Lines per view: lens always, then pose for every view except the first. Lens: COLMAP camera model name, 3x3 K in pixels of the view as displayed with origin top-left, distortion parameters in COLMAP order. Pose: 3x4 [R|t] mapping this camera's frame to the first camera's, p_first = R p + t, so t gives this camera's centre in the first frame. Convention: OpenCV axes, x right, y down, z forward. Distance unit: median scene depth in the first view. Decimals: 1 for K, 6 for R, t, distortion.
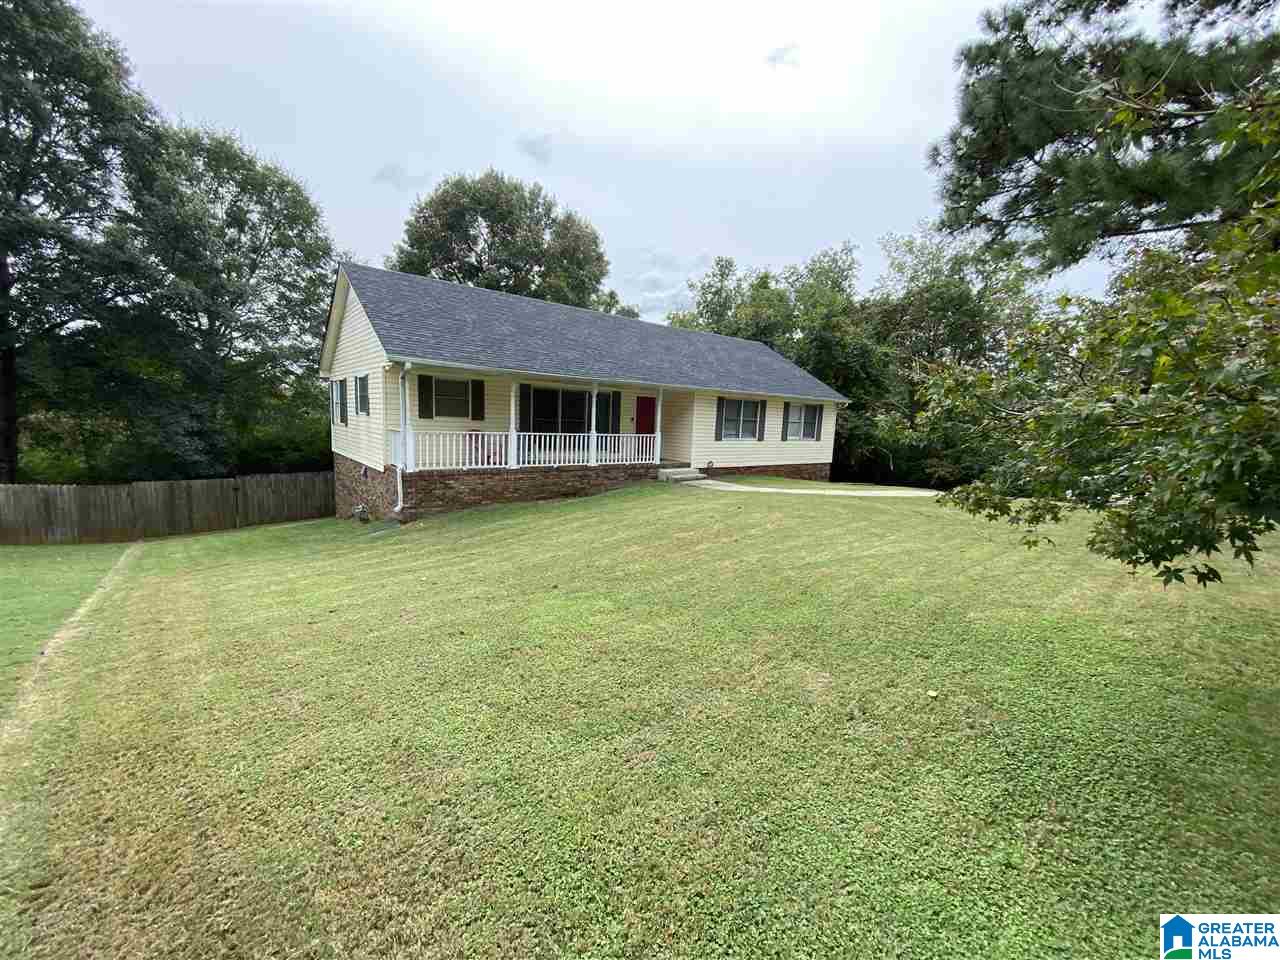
lens RADIAL K [[511.3, 0, 635.2], [0, 511.3, 475.9], [0, 0, 1]] dist [-0.046533, 0.000189]
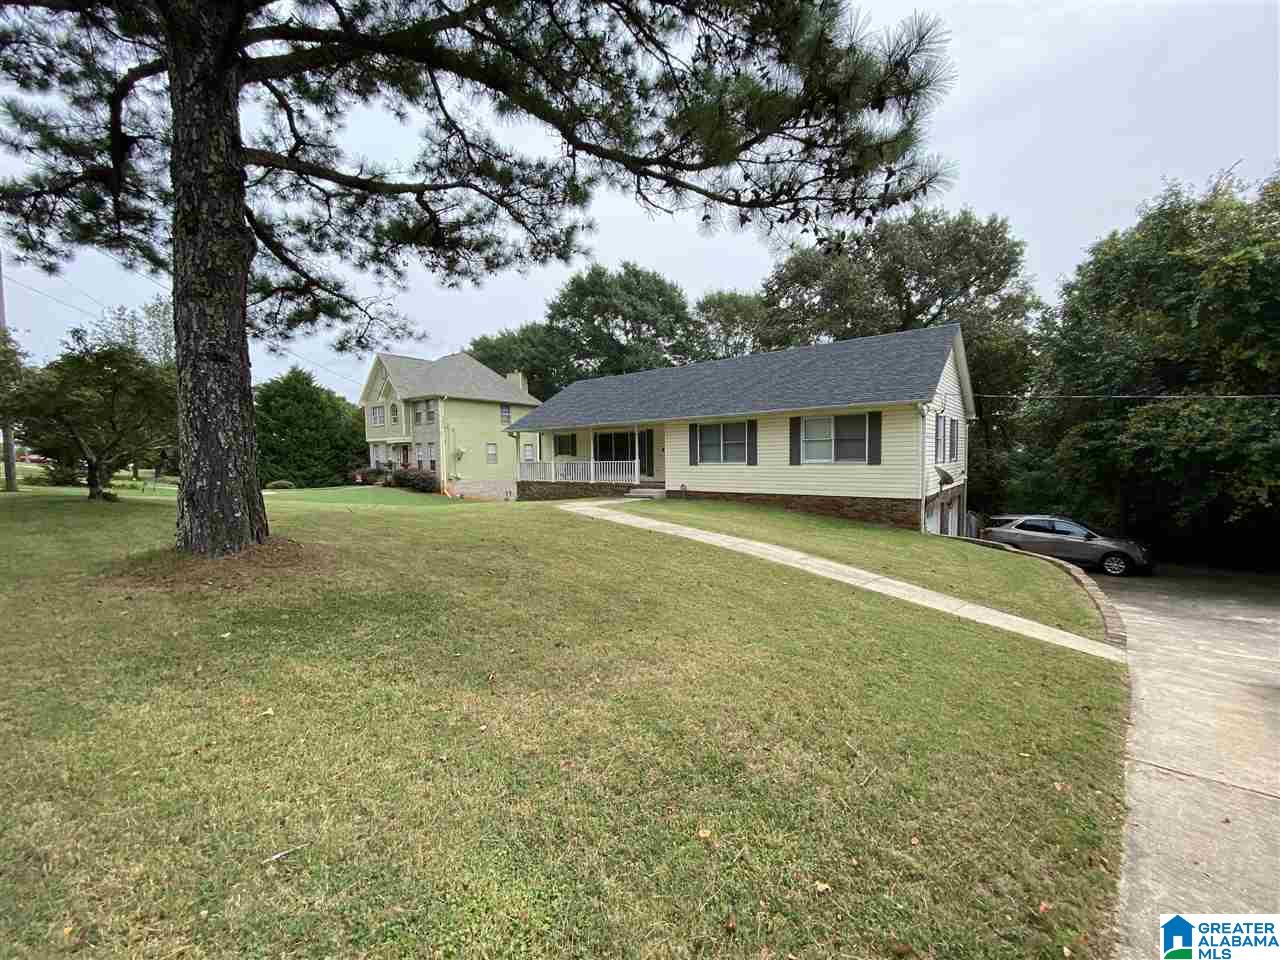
lens RADIAL K [[510.9, 0, 641.1], [0, 510.9, 483.6], [0, 0, 1]] dist [0.012795, -0.016236]
pose [[0.227168, 0.031626, -0.973342, 1.166167], [-0.065348, 0.997715, 0.017166, -0.042923], [0.971661, 0.059706, 0.228715, 0.663258]]
